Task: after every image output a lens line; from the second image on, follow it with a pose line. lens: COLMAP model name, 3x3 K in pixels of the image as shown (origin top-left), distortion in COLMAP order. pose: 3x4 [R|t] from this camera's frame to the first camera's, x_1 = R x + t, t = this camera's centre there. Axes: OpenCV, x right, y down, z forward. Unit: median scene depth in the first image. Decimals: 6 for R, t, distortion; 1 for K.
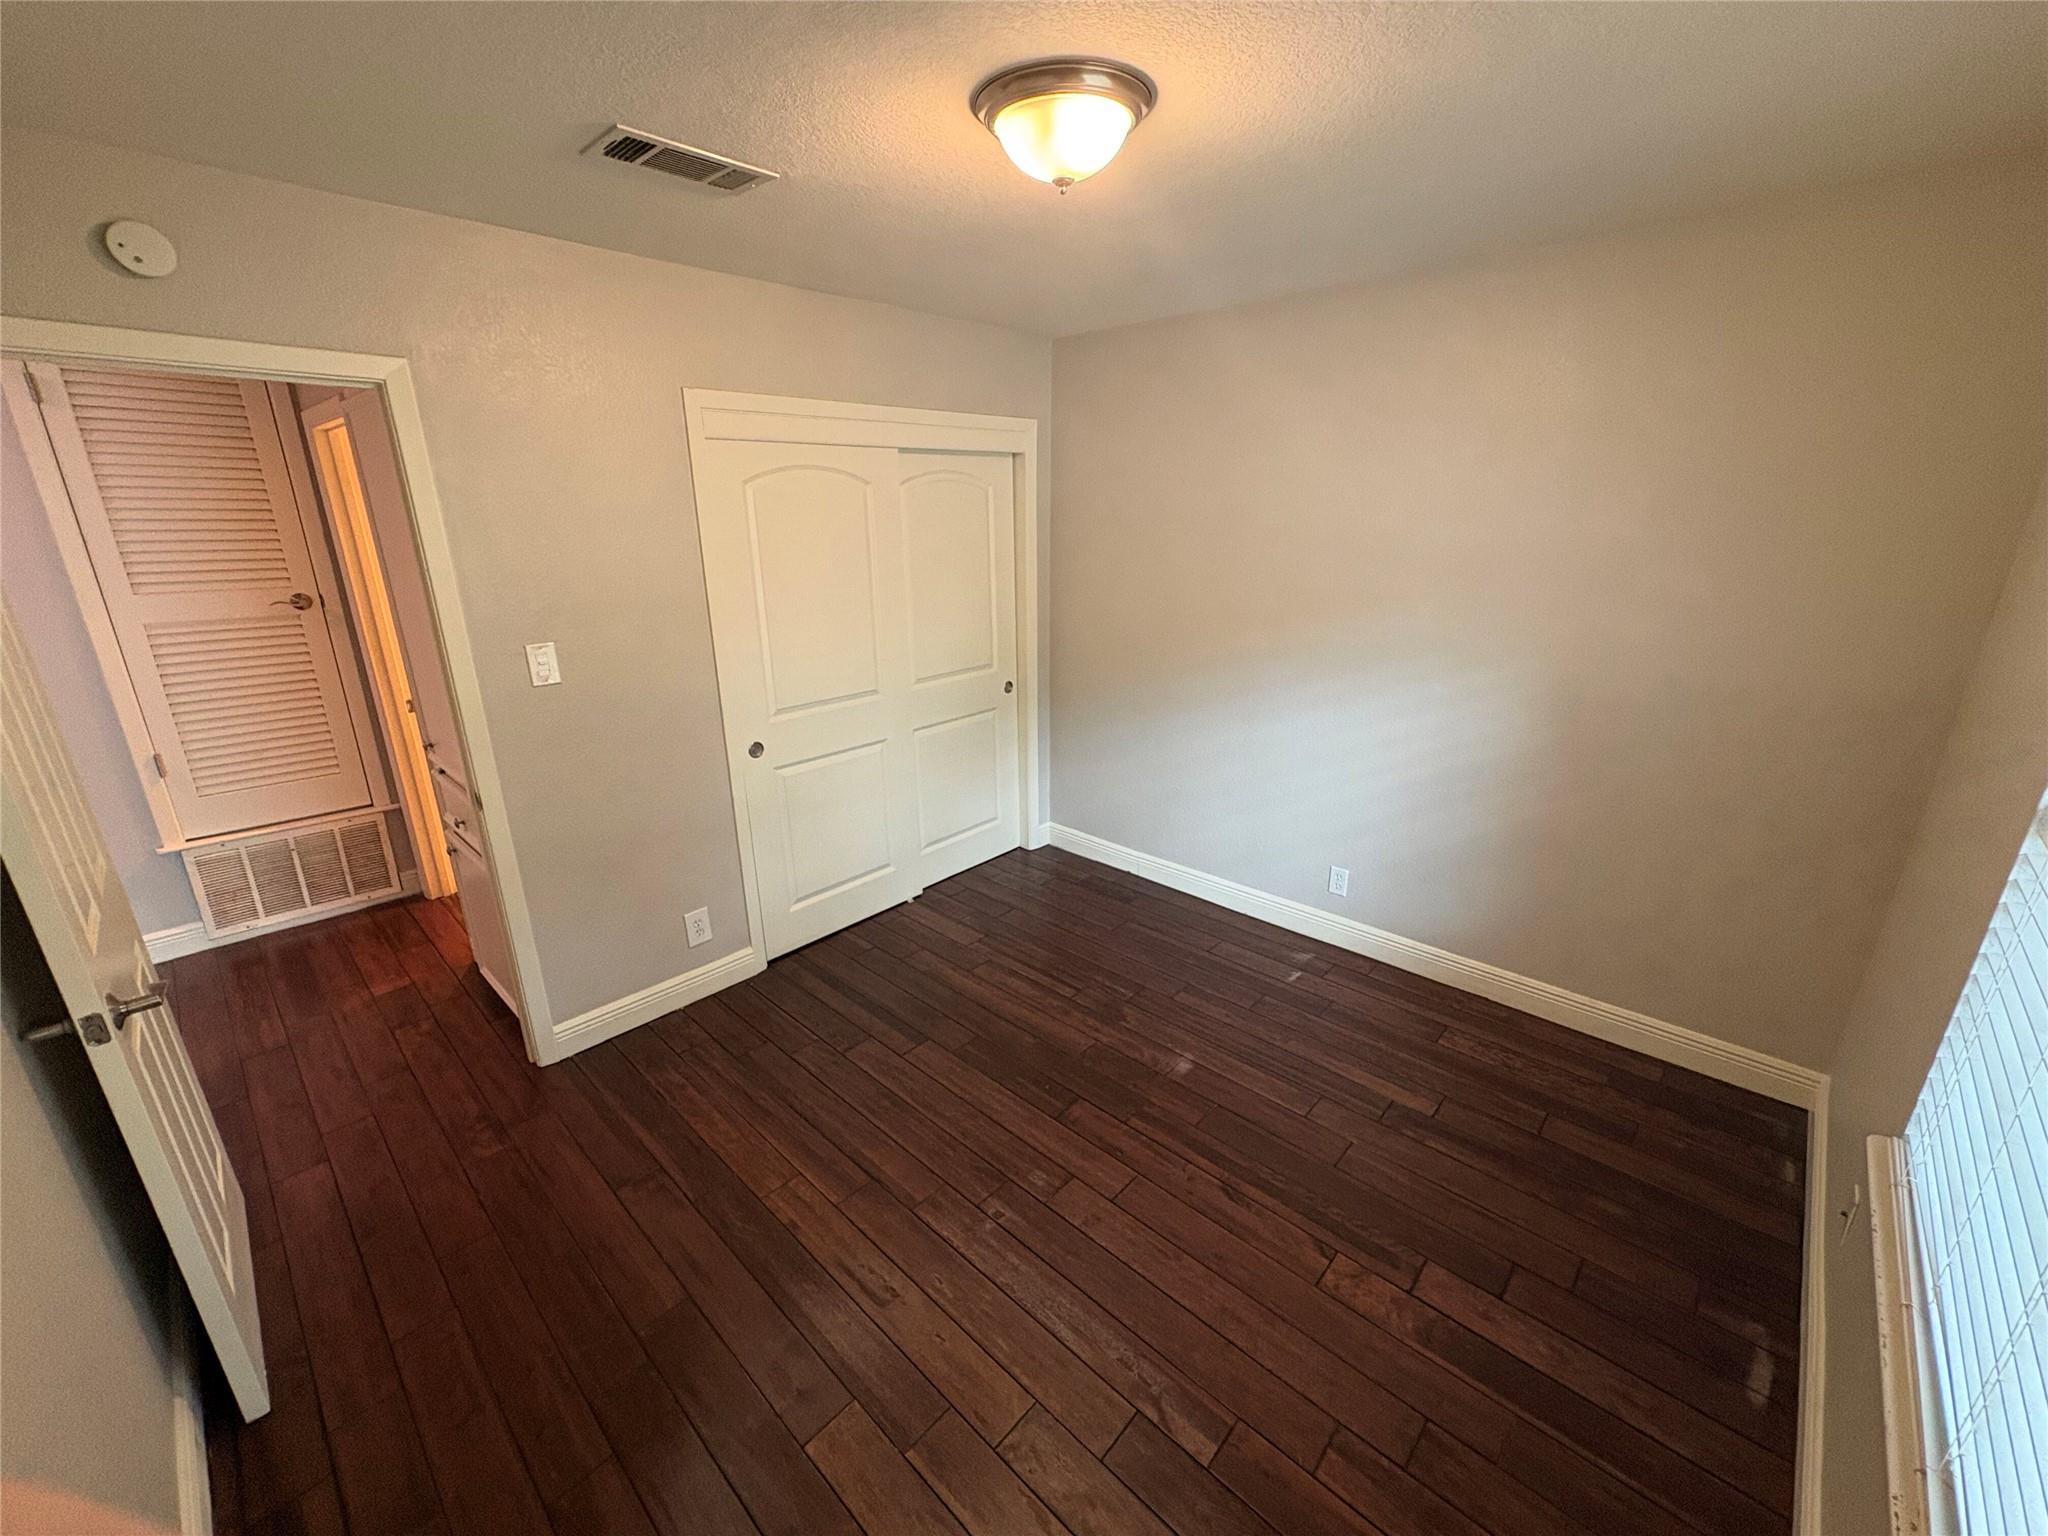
lens RADIAL K [[813.7, 0, 1023.8], [0, 813.7, 770.4], [0, 0, 1]] dist [0.000003, 0.000687]
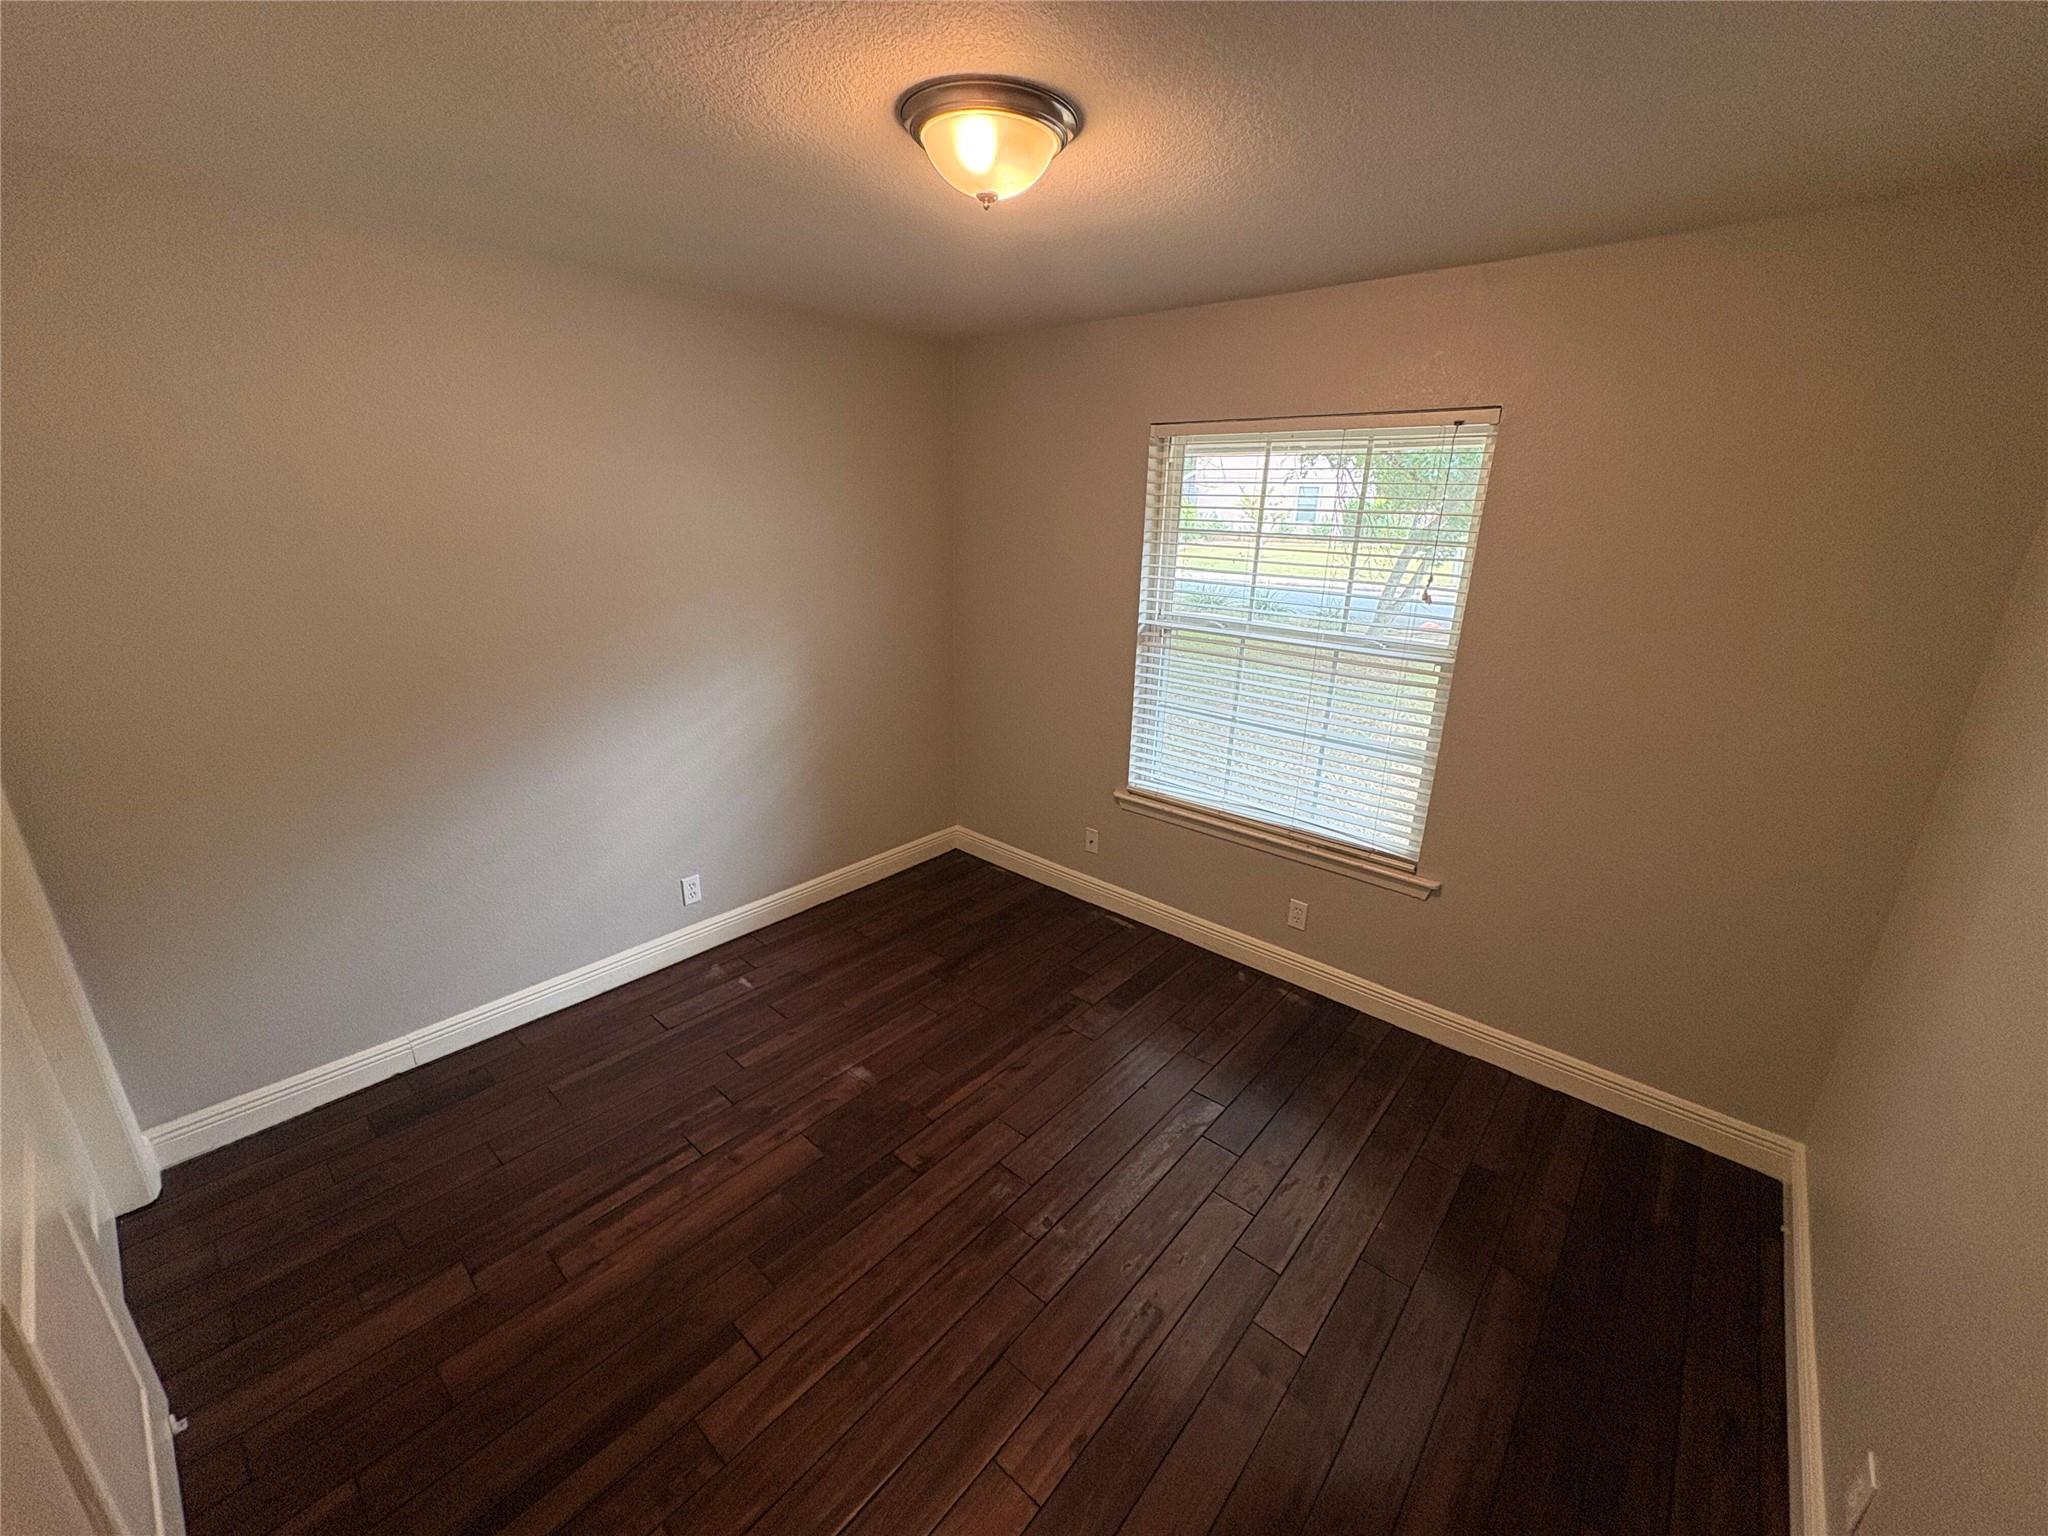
lens RADIAL K [[813.7, 0, 1035.0], [0, 813.7, 765.0], [0, 0, 1]] dist [0.000003, 0.000687]
pose [[-0.048515, -0.289563, 0.955929, -0.817497], [0.285494, 0.913107, 0.291081, -0.261306], [-0.957152, 0.287033, 0.038369, 0.807623]]
